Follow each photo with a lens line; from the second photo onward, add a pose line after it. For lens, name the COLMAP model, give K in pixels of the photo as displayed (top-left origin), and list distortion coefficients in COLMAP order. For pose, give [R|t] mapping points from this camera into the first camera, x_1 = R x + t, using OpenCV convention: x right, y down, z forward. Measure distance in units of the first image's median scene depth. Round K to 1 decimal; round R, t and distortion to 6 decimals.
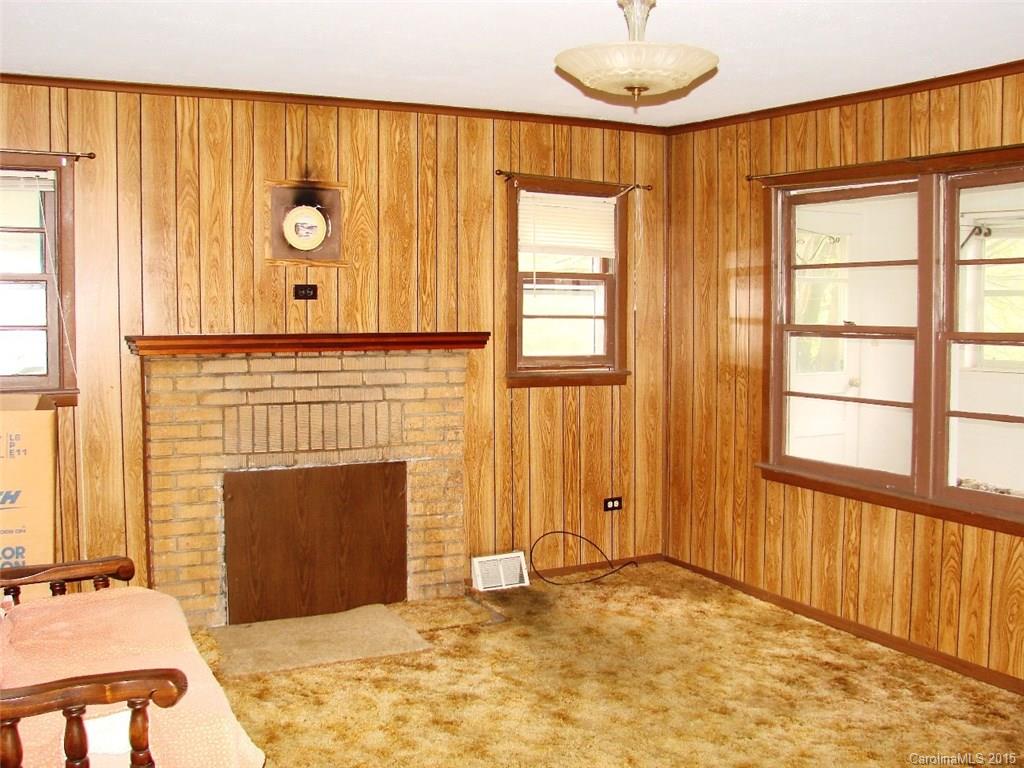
lens RADIAL K [[1101.2, 0, 512.0], [0, 1101.2, 384.0], [0, 0, 1]] dist [-0.236464, 0.326425]
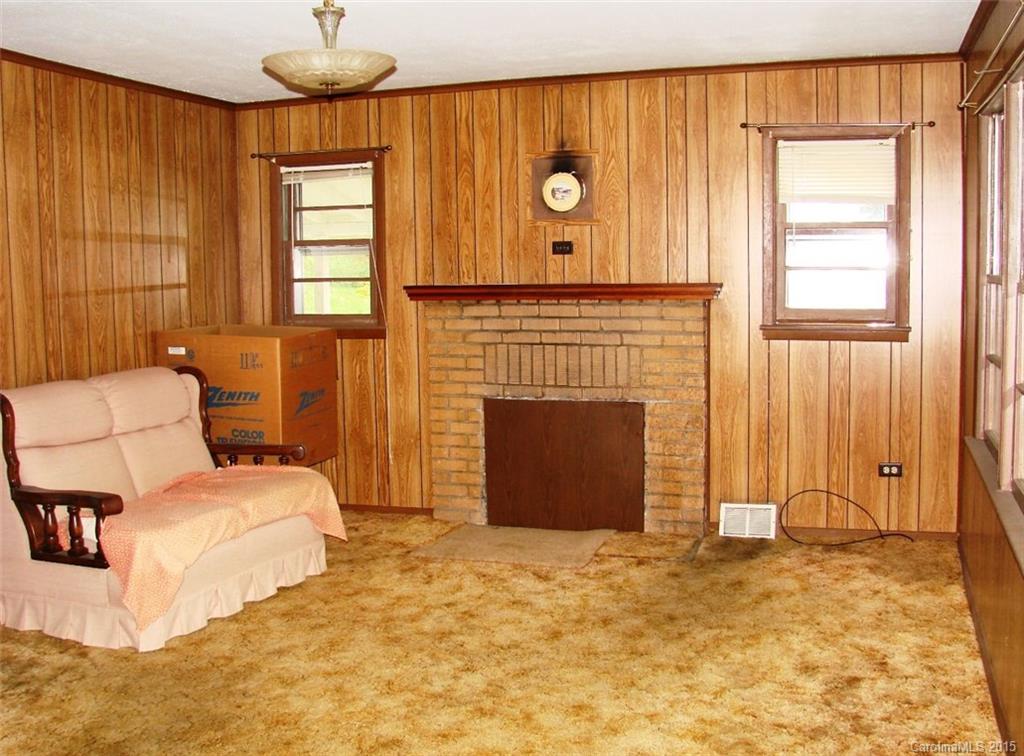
lens RADIAL K [[1121.4, 0, 512.0], [0, 1121.4, 378.0], [0, 0, 1]] dist [-0.192986, 0.031692]
pose [[0.682721, 0.060269, -0.728189, 0.642156], [-0.032377, 0.998109, 0.052254, -0.007544], [0.729961, -0.012098, 0.683381, 0.156395]]
